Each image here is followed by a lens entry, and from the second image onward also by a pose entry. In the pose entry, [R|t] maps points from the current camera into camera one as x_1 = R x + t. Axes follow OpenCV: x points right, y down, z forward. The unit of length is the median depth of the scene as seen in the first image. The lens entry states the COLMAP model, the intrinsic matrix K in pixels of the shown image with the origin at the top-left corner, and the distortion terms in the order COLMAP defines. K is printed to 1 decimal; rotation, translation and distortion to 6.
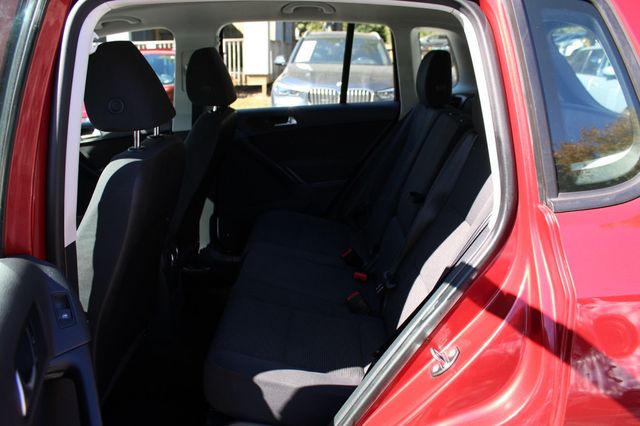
lens RADIAL K [[539.7, 0, 320.0], [0, 539.7, 213.0], [0, 0, 1]] dist [-0.162960, 0.148955]
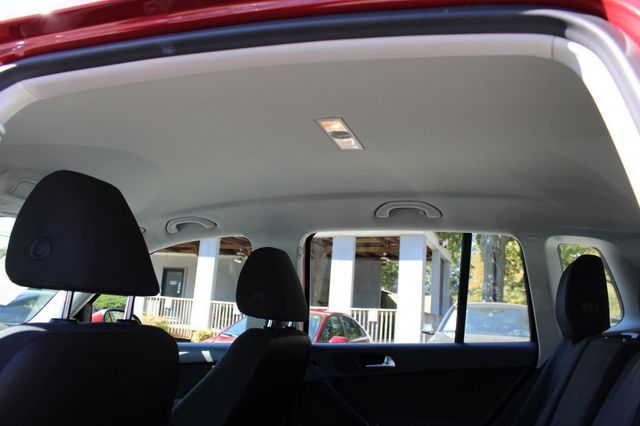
lens RADIAL K [[539.7, 0, 320.0], [0, 539.7, 213.0], [0, 0, 1]] dist [-0.162960, 0.148955]
pose [[0.955726, -0.002640, -0.294246, 0.075636], [-0.141471, 0.872689, -0.467333, 0.009757], [0.258019, 0.488270, 0.833678, 0.246298]]
